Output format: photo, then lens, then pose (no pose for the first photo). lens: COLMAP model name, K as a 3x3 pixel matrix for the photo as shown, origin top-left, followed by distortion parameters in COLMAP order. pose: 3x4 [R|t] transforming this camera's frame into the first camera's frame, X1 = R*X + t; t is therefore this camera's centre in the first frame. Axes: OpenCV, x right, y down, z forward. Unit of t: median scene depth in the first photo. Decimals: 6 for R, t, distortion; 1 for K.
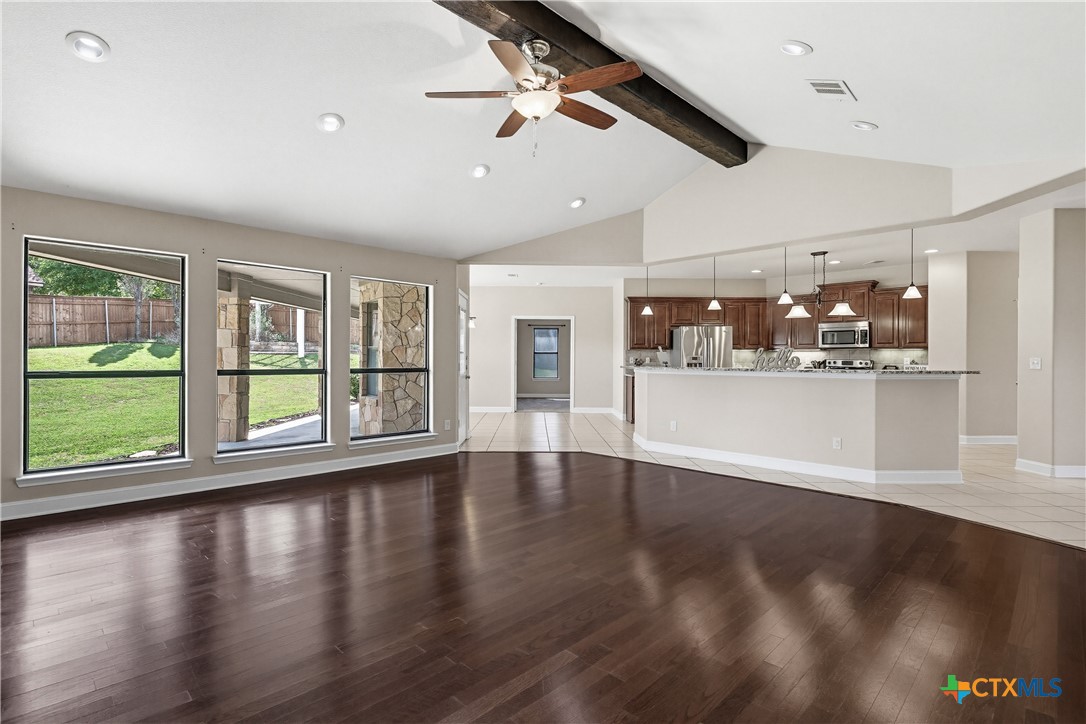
lens RADIAL K [[523.2, 0, 526.2], [0, 523.2, 359.9], [0, 0, 1]] dist [-0.015053, -0.000559]
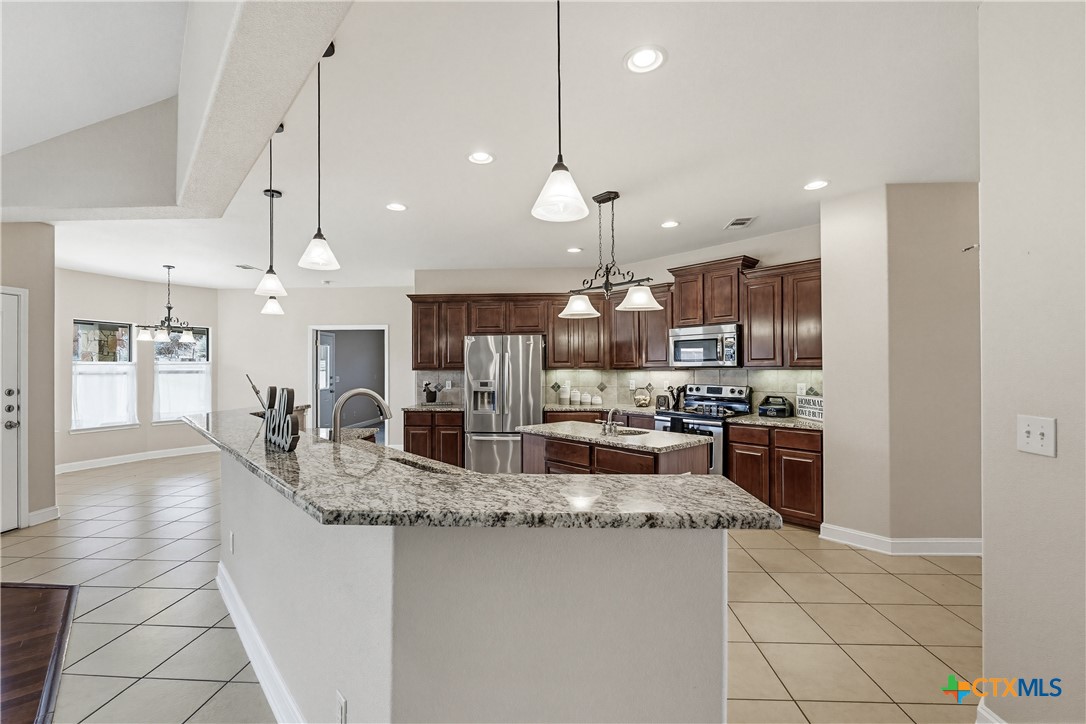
lens RADIAL K [[455.9, 0, 543.0], [0, 455.9, 362.0], [0, 0, 1]] dist [-0.001953, 0.000210]
pose [[0.999130, -0.008968, -0.040736, 0.455837], [0.008311, 0.999833, -0.016281, -0.022508], [0.040875, 0.015928, 0.999037, 0.461800]]
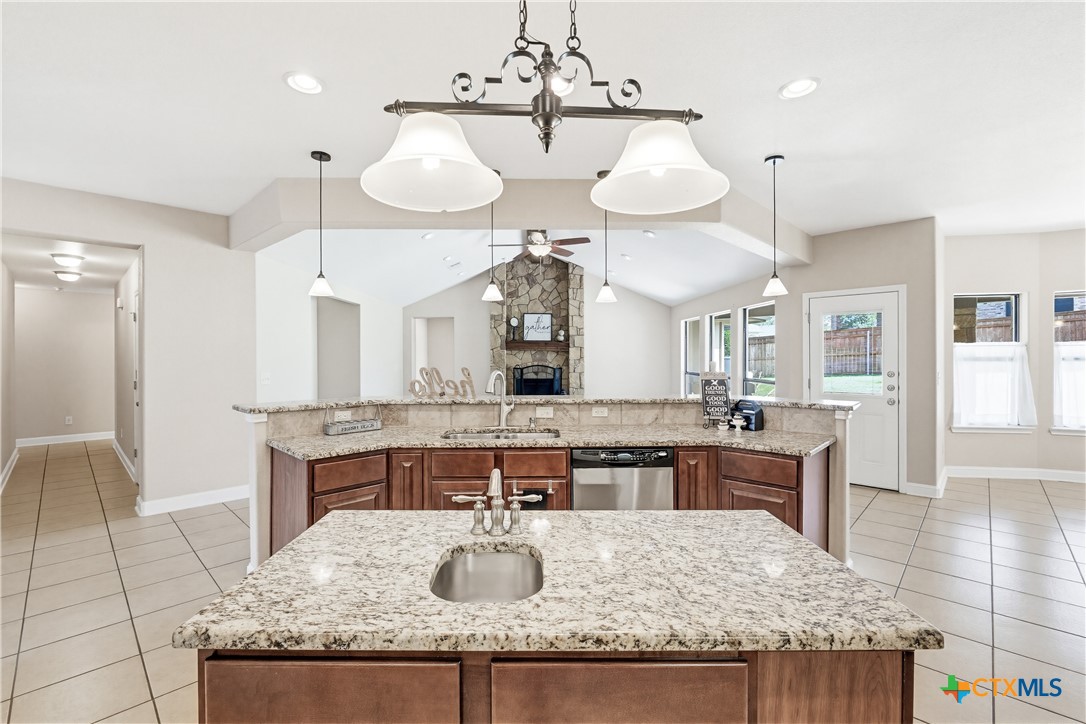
lens RADIAL K [[469.1, 0, 543.0], [0, 469.1, 357.6], [0, 0, 1]] dist [0.000678, 0.000081]
pose [[-0.680307, 0.001872, -0.732925, 0.592408], [0.001908, 0.999998, 0.000784, -0.025170], [0.732925, -0.000865, -0.680309, 0.961854]]
